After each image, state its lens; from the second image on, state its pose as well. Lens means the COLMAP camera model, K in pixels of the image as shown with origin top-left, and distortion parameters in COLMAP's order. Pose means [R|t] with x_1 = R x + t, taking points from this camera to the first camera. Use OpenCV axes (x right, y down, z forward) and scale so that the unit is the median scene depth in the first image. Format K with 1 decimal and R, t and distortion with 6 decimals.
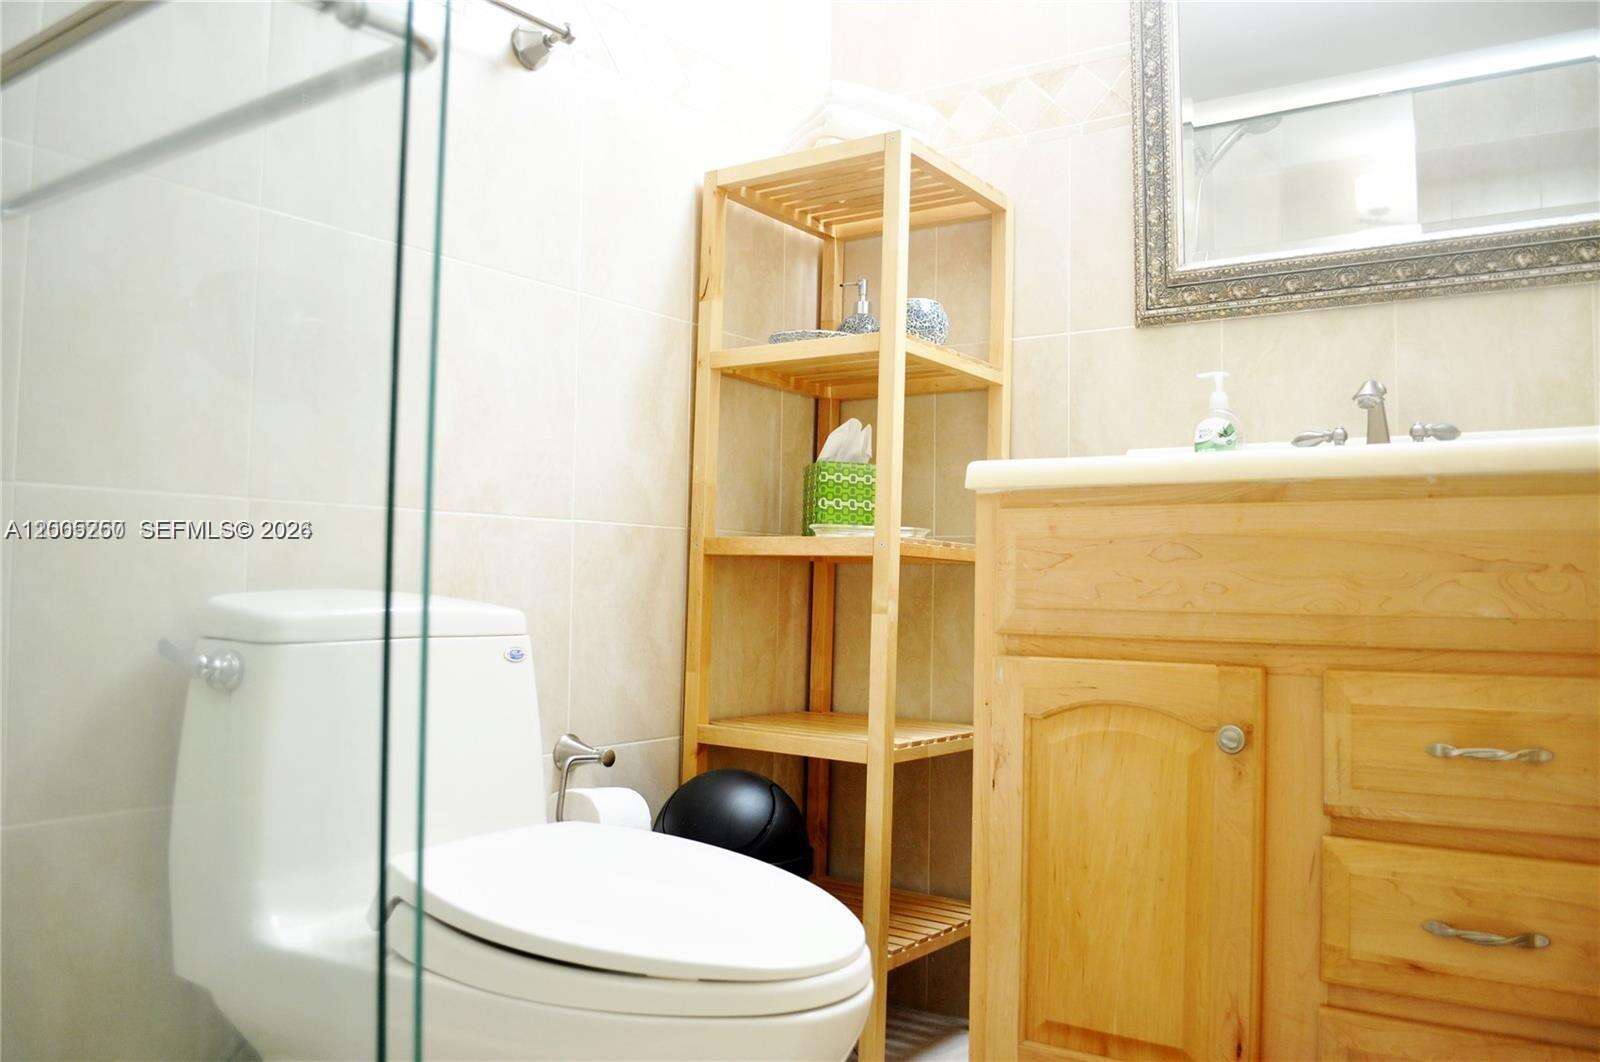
lens RADIAL K [[1257.6, 0, 800.0], [0, 1257.6, 531.0], [0, 0, 1]] dist [-0.081424, 0.006428]
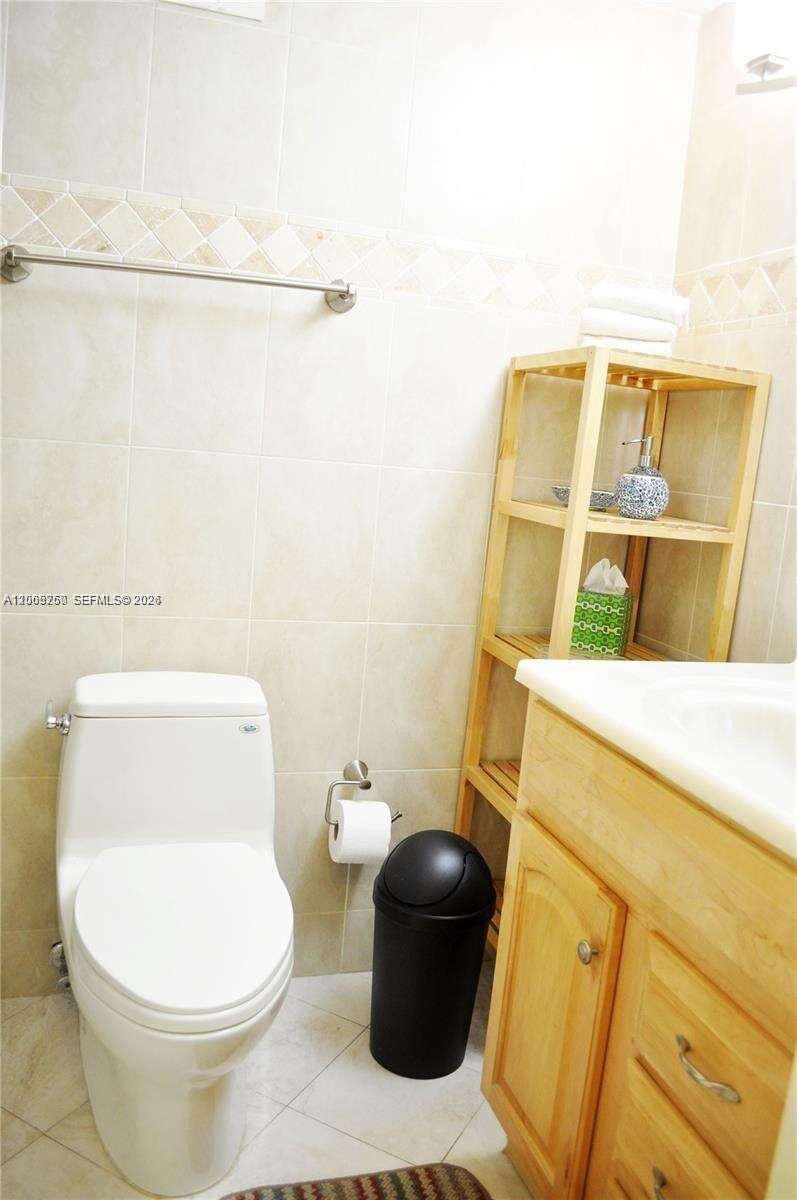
lens RADIAL K [[943.2, 0, 398.5], [0, 943.2, 600.0], [0, 0, 1]] dist [-0.081424, 0.006428]
pose [[0.790113, 0.147551, -0.594937, 0.481242], [-0.049391, 0.982764, 0.178142, -0.224059], [0.610968, -0.111368, 0.783783, 0.152577]]
